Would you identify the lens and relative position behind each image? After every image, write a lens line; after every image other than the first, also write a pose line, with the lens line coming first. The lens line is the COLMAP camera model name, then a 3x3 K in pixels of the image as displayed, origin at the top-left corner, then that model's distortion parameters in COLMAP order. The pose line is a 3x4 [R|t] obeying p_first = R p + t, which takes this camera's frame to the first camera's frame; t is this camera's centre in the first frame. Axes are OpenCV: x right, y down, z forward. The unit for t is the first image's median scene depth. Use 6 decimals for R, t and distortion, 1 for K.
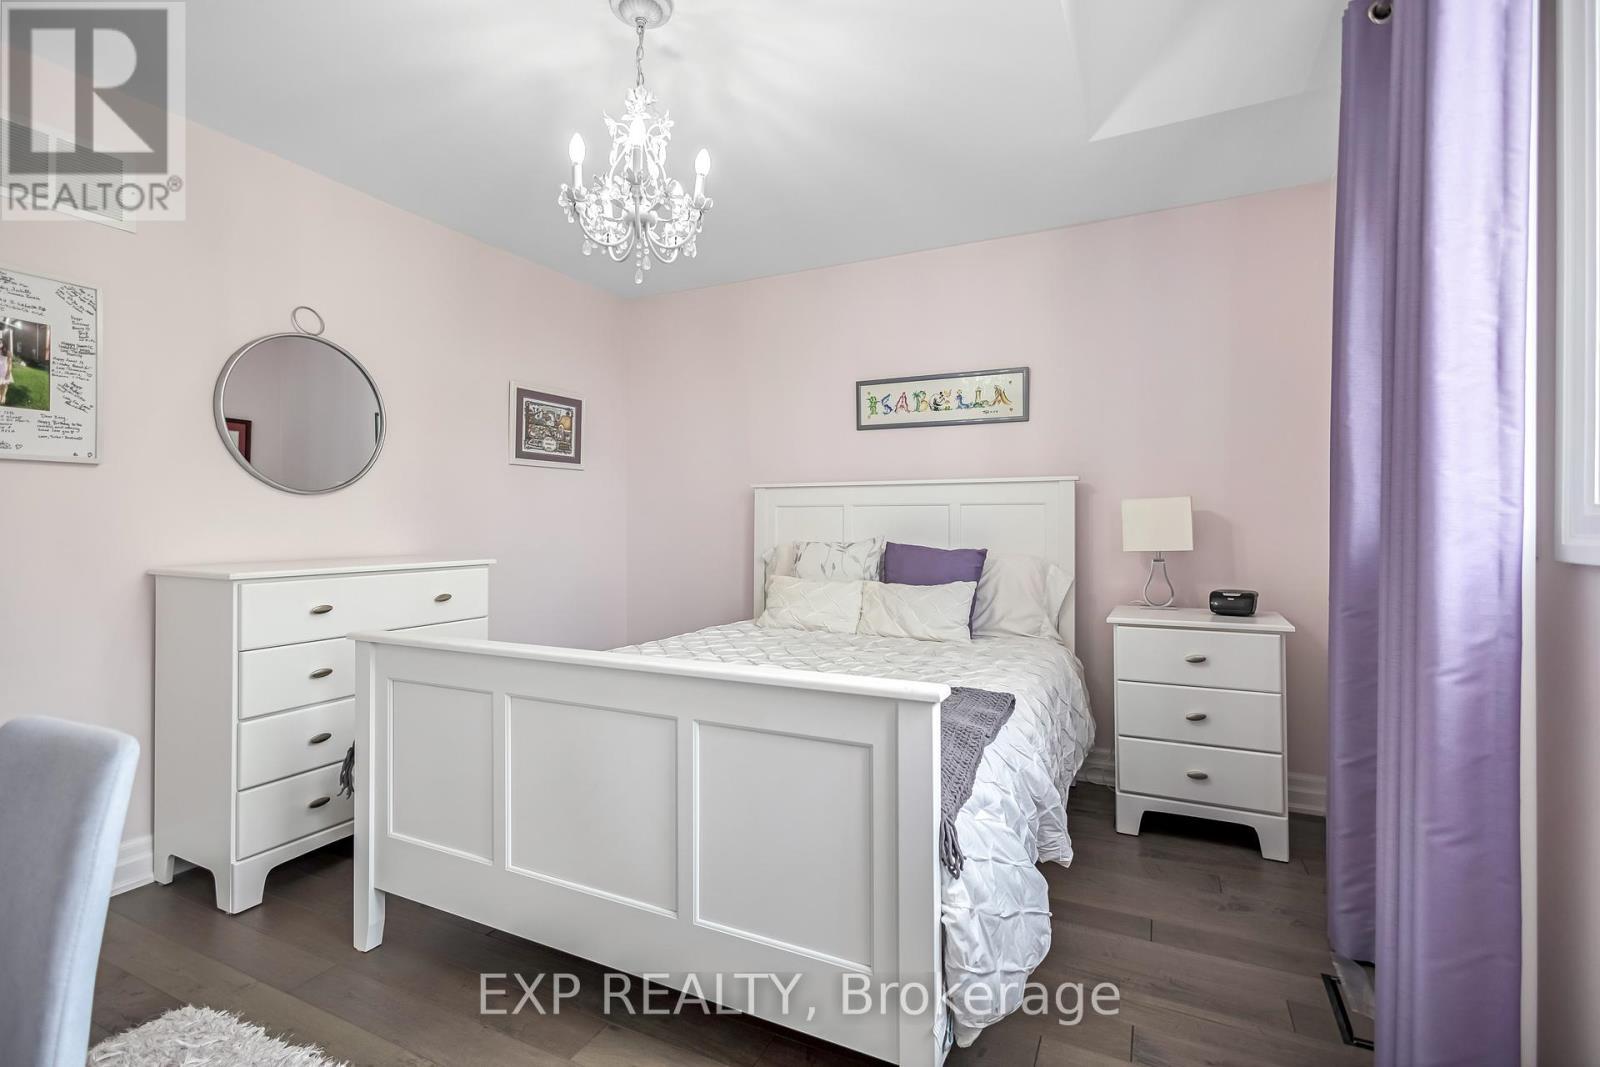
lens RADIAL K [[741.9, 0, 793.9], [0, 741.9, 524.4], [0, 0, 1]] dist [0.016257, -0.003942]
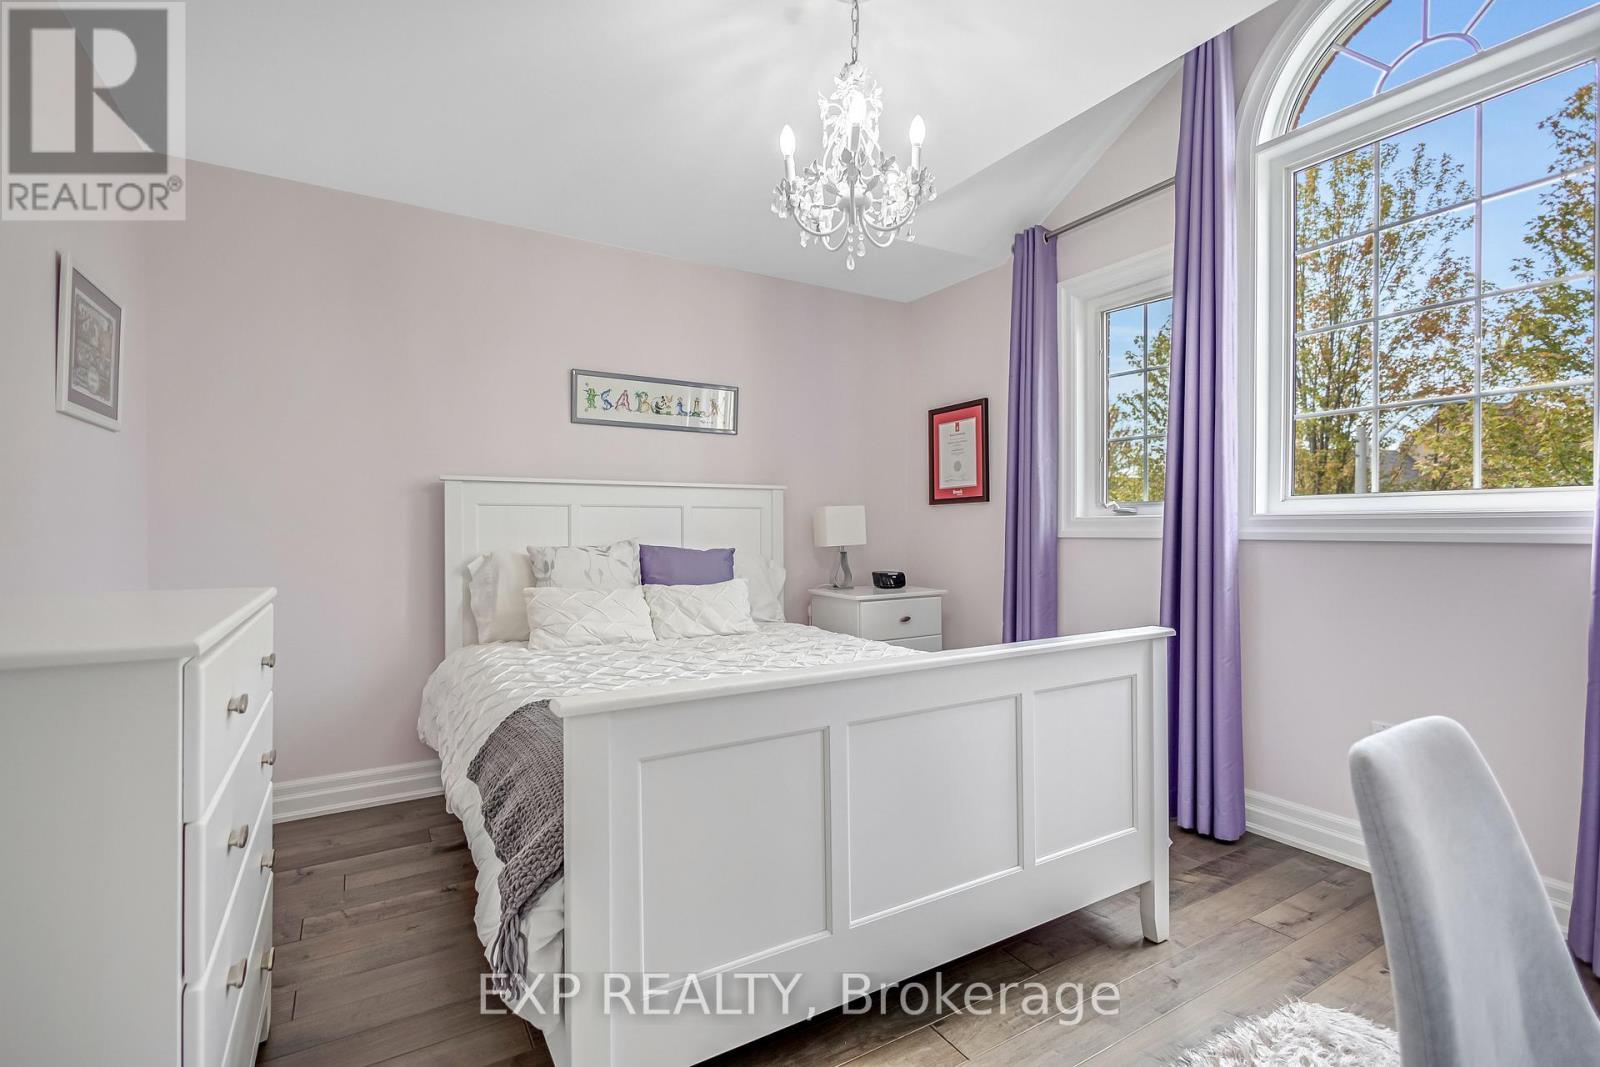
lens RADIAL K [[741.9, 0, 795.7], [0, 741.9, 530.6], [0, 0, 1]] dist [0.016257, -0.003942]
pose [[0.535987, -0.007003, 0.844197, -0.563867], [0.004118, 0.999975, 0.005680, 0.000973], [-0.844216, 0.000432, 0.536003, 0.299149]]
